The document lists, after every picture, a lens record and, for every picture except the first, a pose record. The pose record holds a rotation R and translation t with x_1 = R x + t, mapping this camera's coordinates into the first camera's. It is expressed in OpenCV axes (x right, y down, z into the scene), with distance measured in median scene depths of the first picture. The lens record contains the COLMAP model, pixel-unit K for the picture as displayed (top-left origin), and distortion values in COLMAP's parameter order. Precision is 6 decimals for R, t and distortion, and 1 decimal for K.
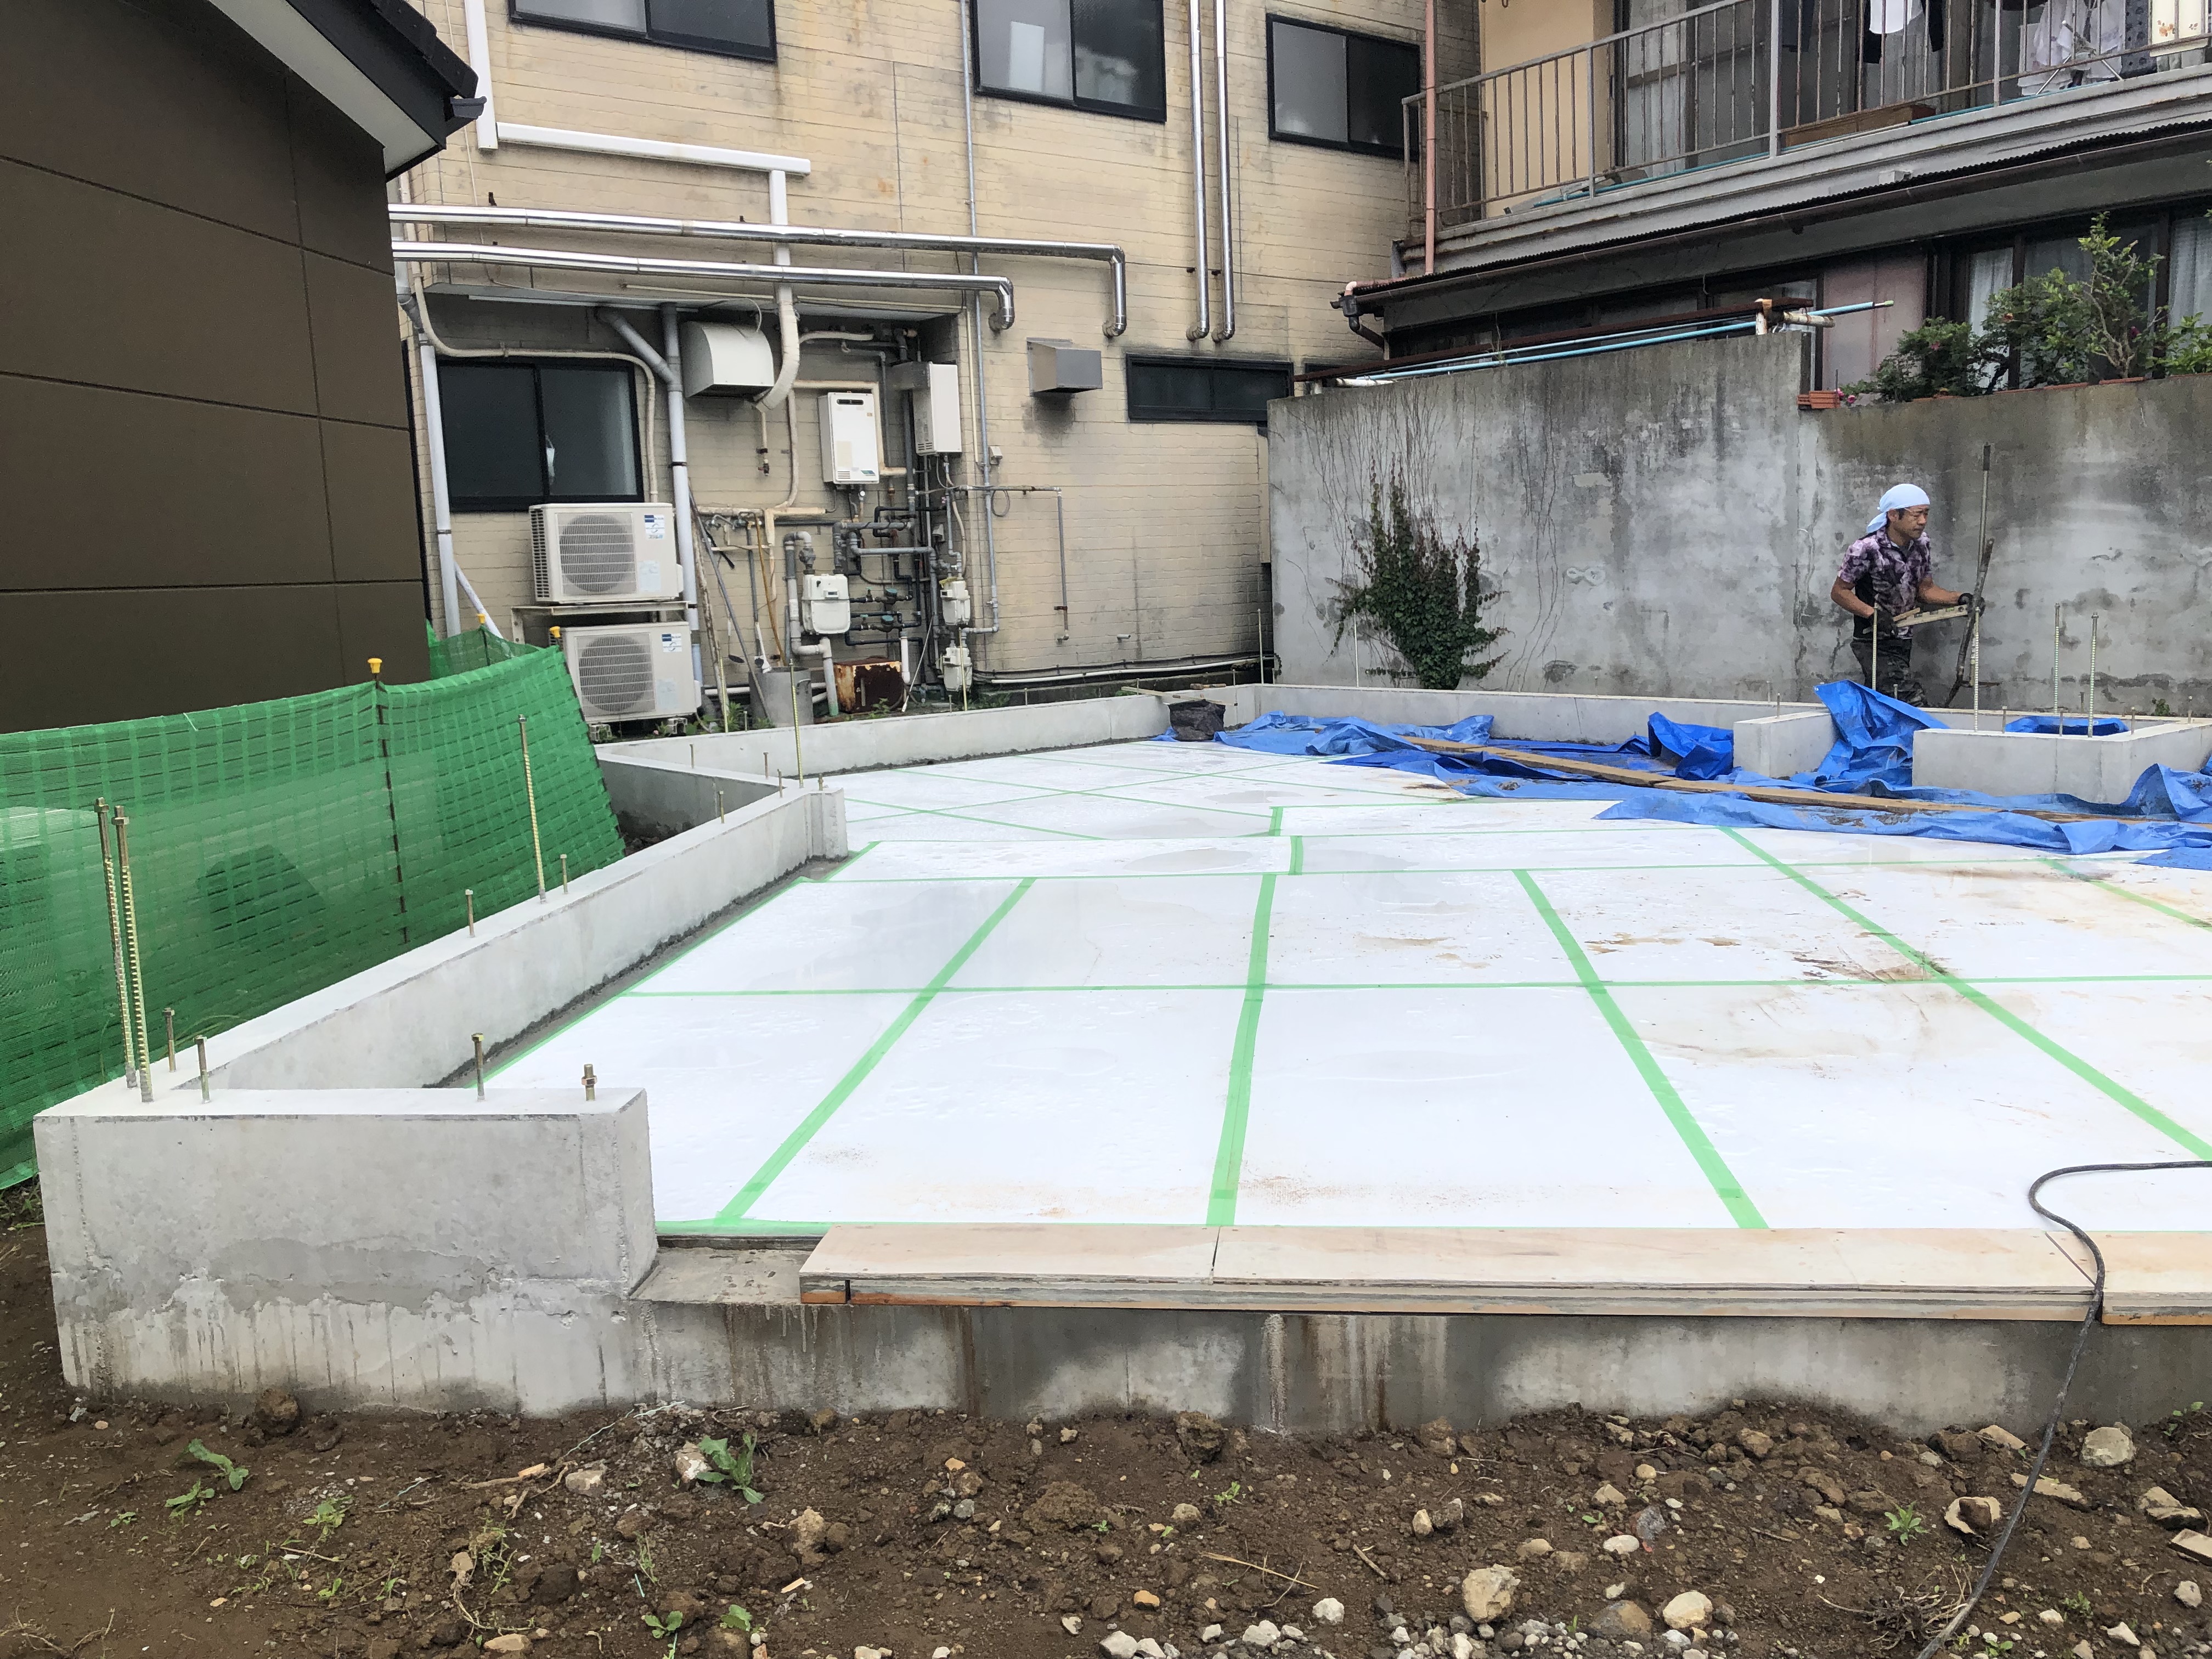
lens RADIAL K [[1802.3, 0, 1101.8], [0, 1802.3, 827.3], [0, 0, 1]] dist [0.038282, 0.000327]
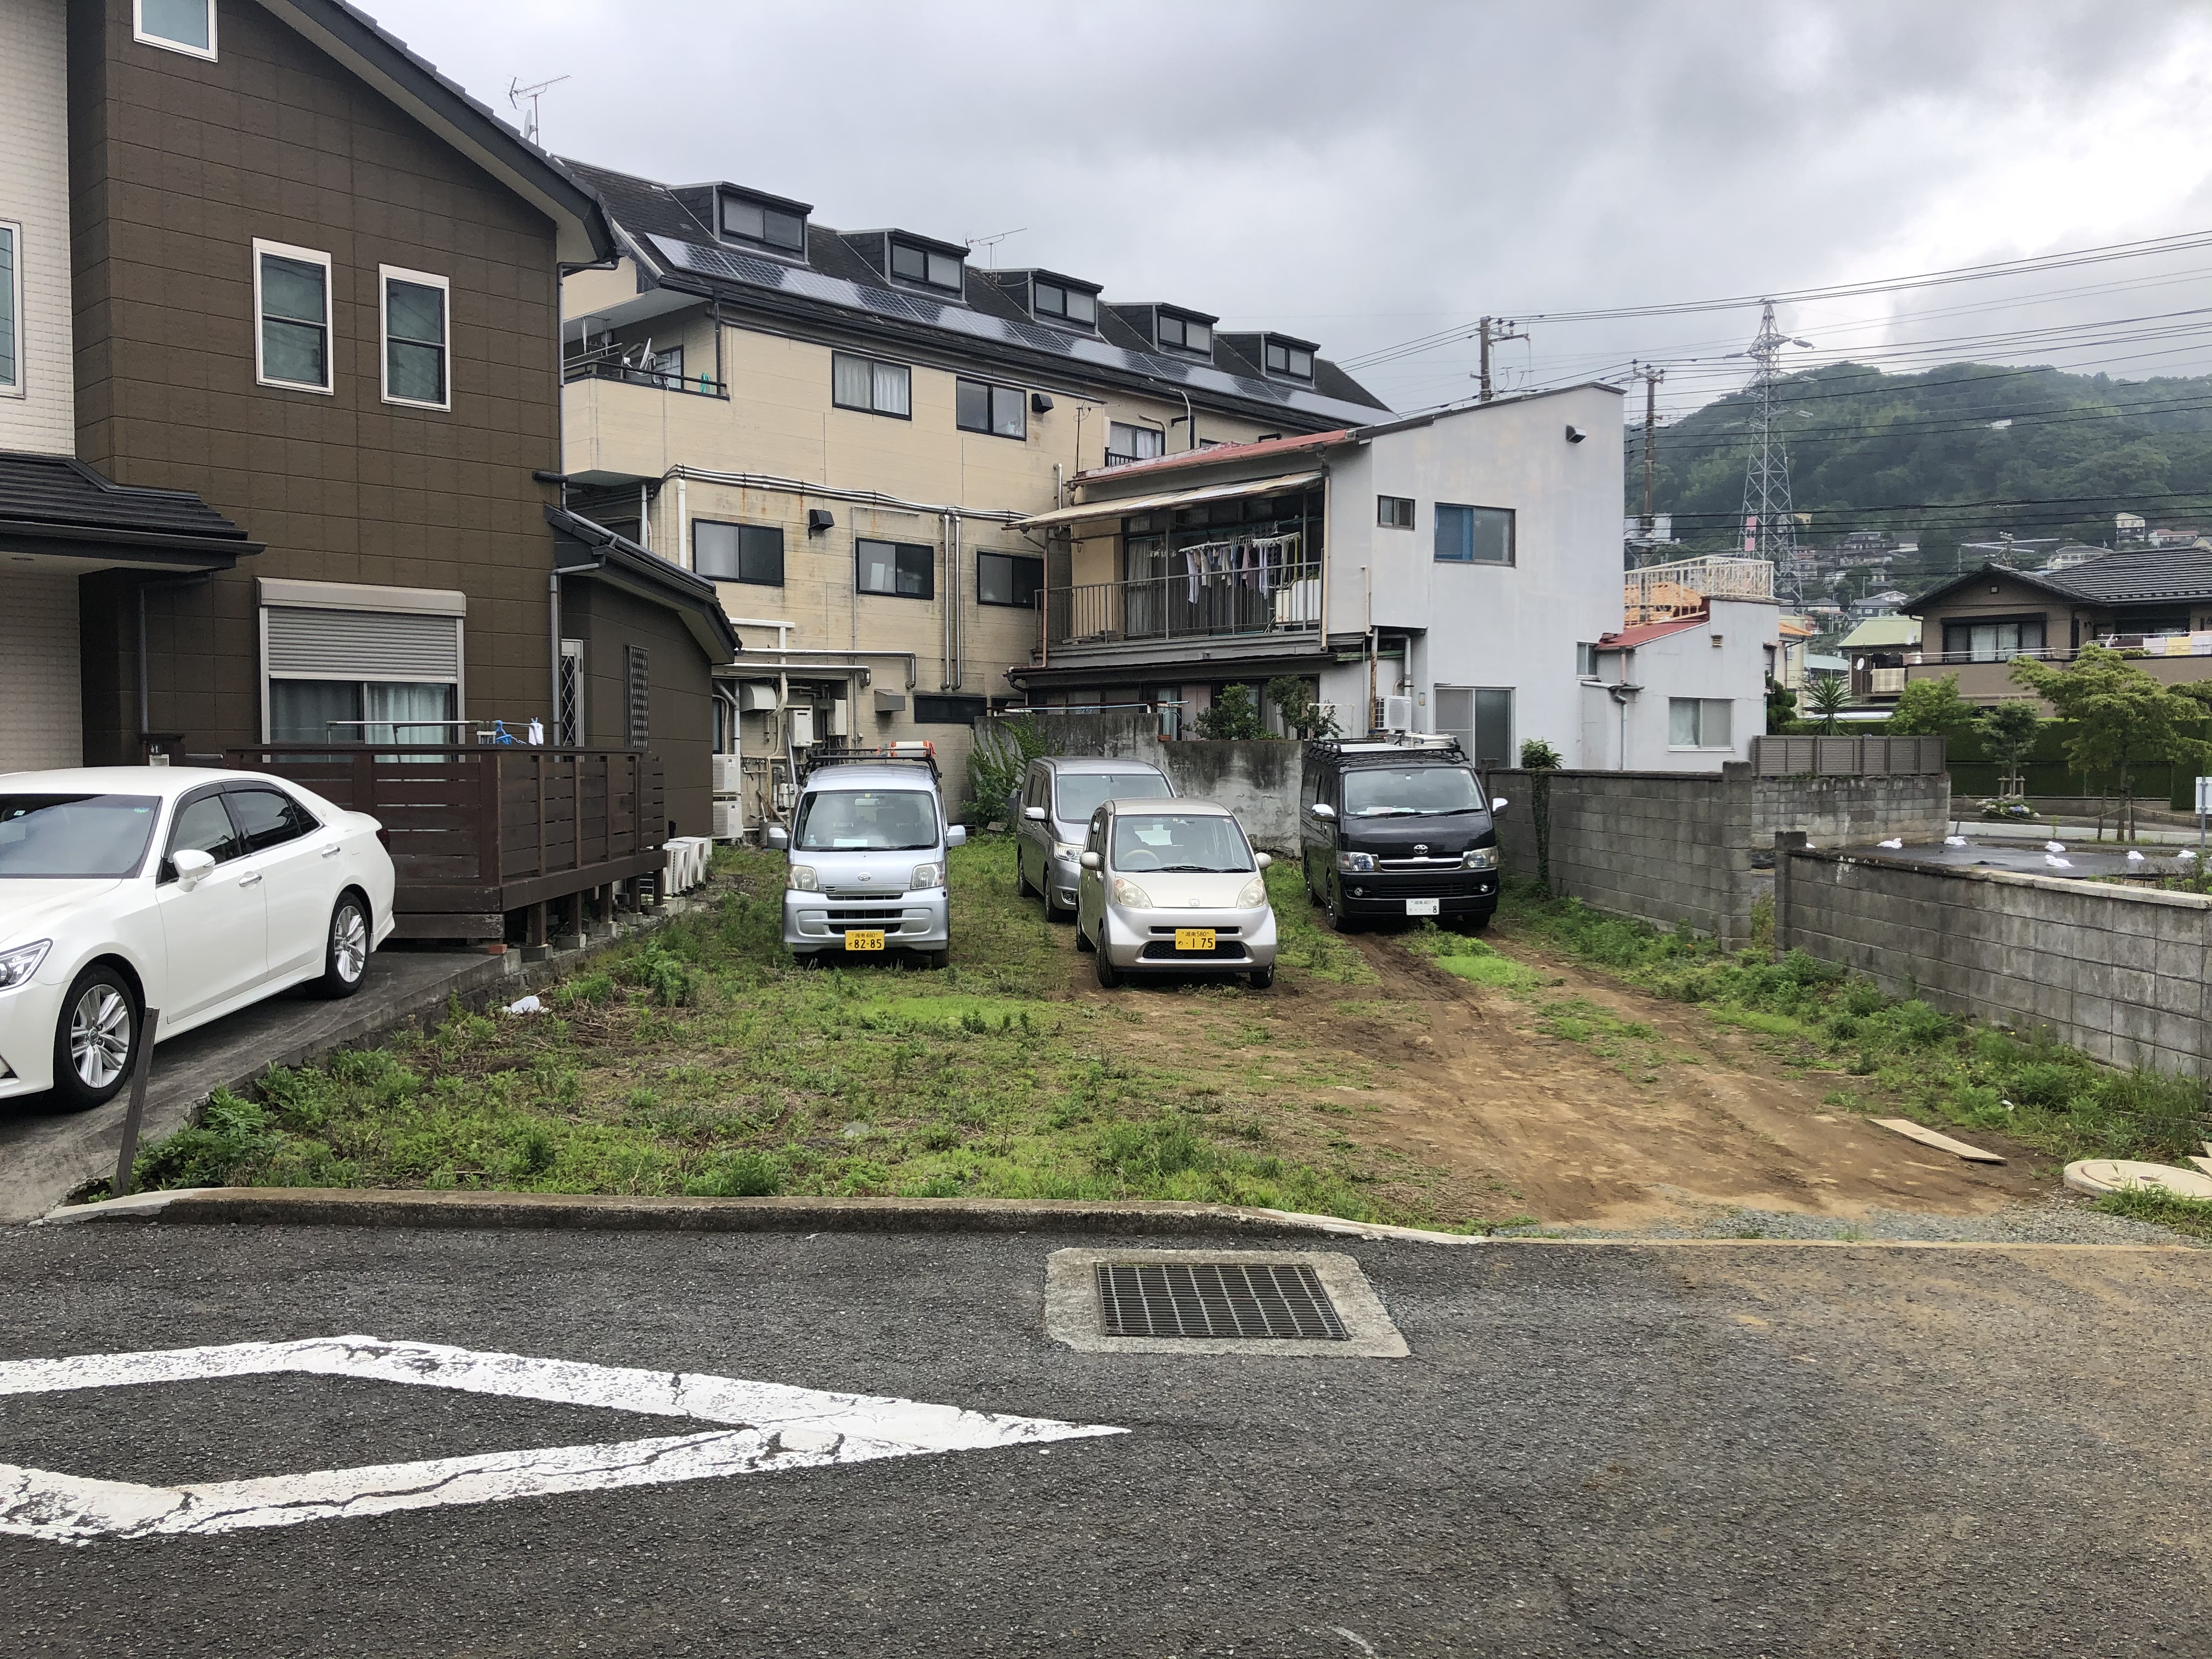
lens RADIAL K [[1802.3, 0, 1105.8], [0, 1802.3, 833.1], [0, 0, 1]] dist [0.038282, 0.000327]
pose [[0.987505, 0.030561, 0.154599, -0.105115], [-0.013583, 0.993871, -0.109709, 0.183724], [-0.157004, 0.106239, 0.981867, -1.421613]]
